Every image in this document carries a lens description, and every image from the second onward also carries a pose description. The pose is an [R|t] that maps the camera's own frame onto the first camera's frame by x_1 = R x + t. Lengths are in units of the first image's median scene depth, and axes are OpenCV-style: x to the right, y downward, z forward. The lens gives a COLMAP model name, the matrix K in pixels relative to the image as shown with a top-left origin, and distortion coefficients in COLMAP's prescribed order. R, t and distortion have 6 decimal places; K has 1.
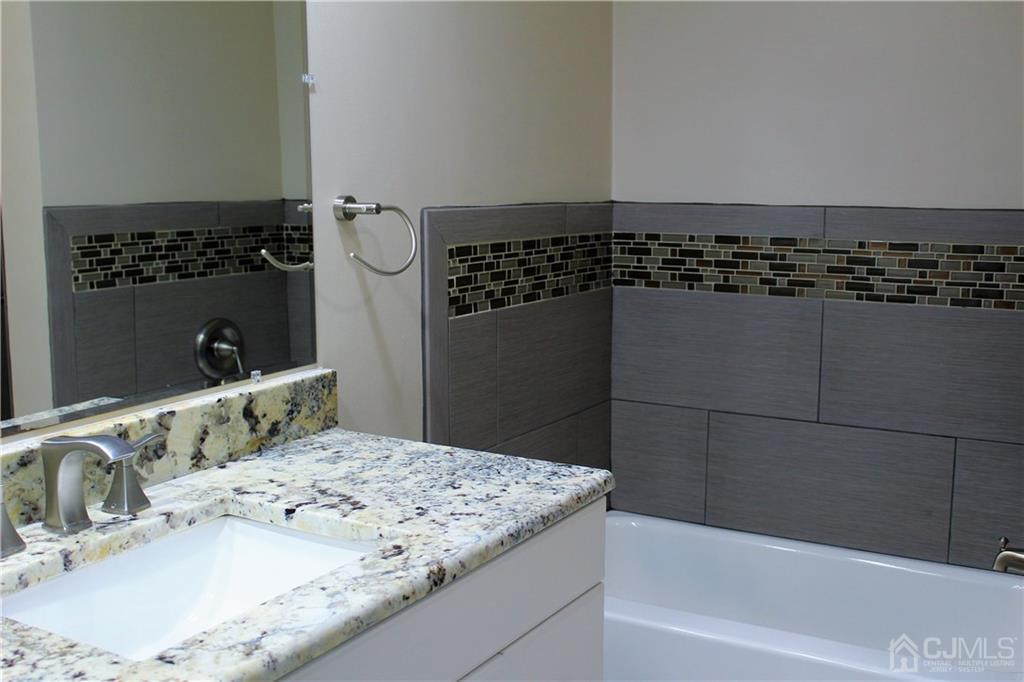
lens RADIAL K [[1158.0, 0, 496.7], [0, 1158.0, 336.9], [0, 0, 1]] dist [-0.117577, 0.176036]
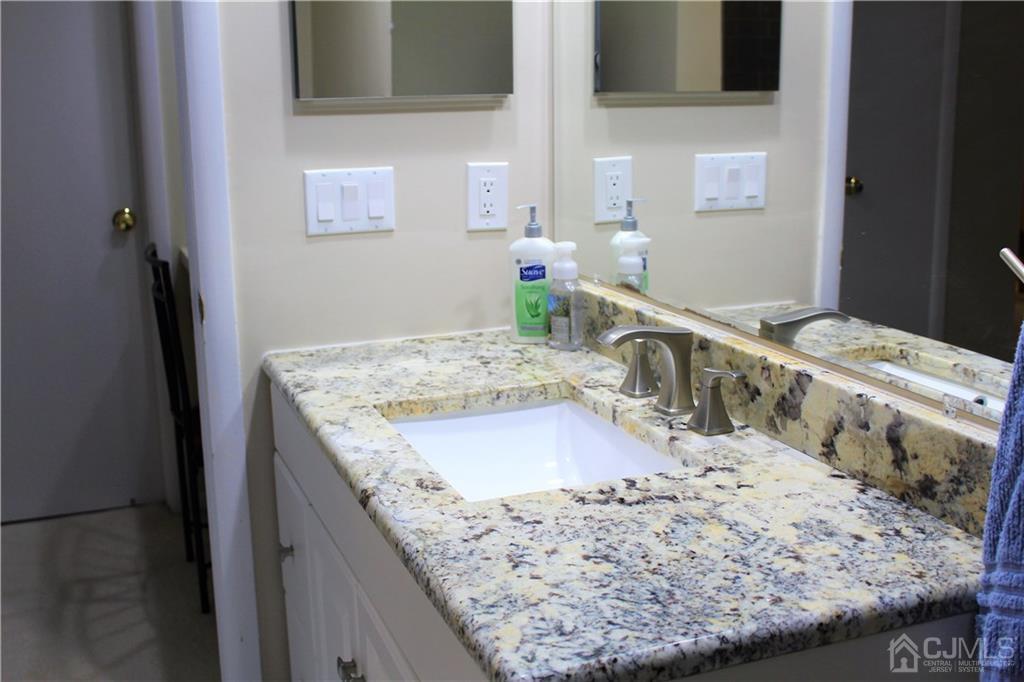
lens RADIAL K [[1158.0, 0, 496.7], [0, 1158.0, 336.9], [0, 0, 1]] dist [-0.117577, 0.176036]
pose [[-0.626918, 0.186735, -0.756375, 0.482901], [-0.095635, 0.945063, 0.312585, -0.199337], [0.773193, 0.268301, -0.574619, 1.282304]]
